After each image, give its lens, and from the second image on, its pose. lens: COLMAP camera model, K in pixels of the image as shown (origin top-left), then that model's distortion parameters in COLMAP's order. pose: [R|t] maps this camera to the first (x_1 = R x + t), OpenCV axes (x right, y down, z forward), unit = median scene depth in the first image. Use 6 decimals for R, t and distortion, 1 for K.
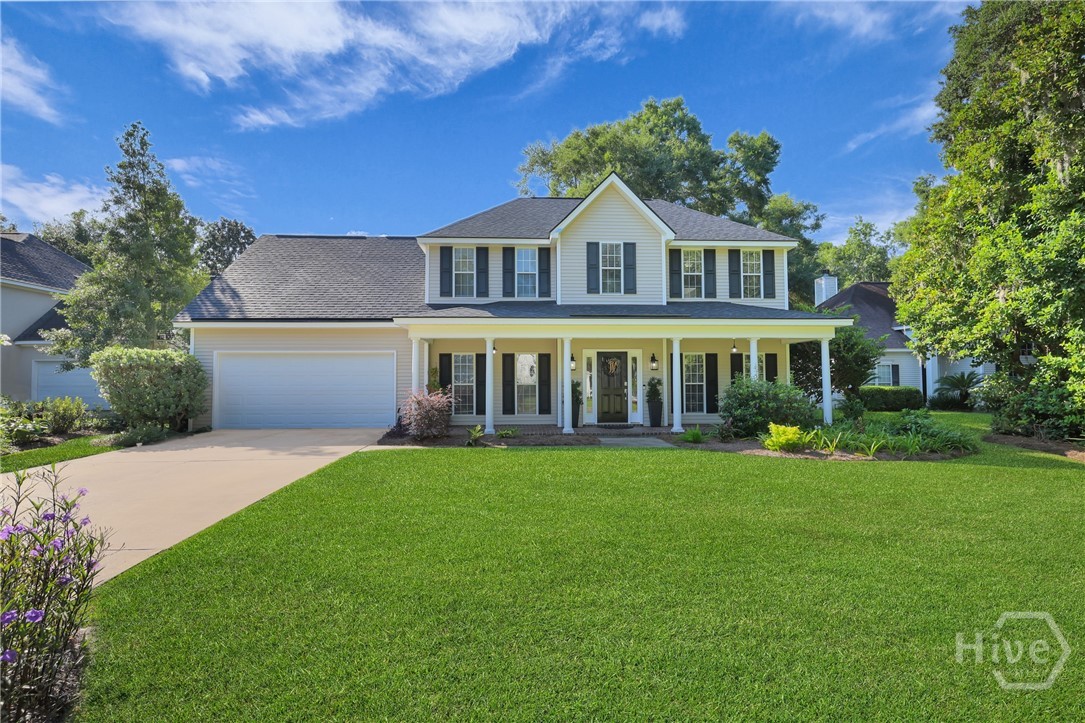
lens RADIAL K [[485.4, 0, 542.5], [0, 485.4, 361.5], [0, 0, 1]] dist [-0.000571, -0.000422]
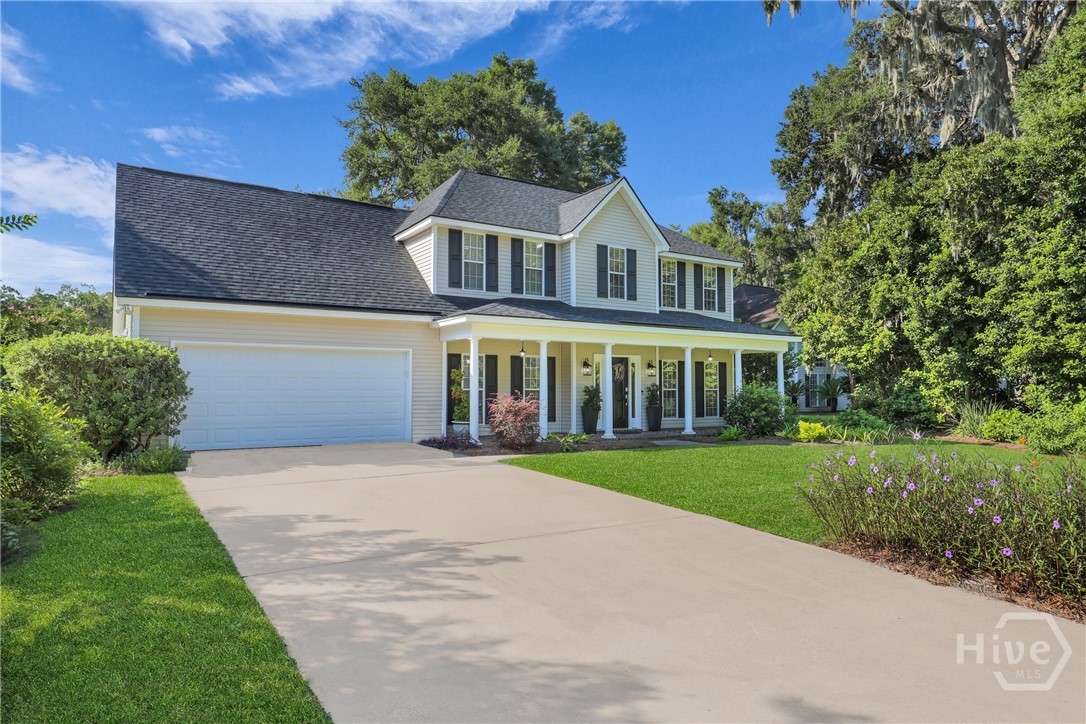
lens RADIAL K [[688.5, 0, 399.9], [0, 688.5, 368.6], [0, 0, 1]] dist [-0.010198, -0.003616]
pose [[0.884537, 0.016880, 0.466165, -0.903399], [-0.023586, 0.999685, 0.008553, 0.001590], [-0.465874, -0.018560, 0.884656, -0.040765]]
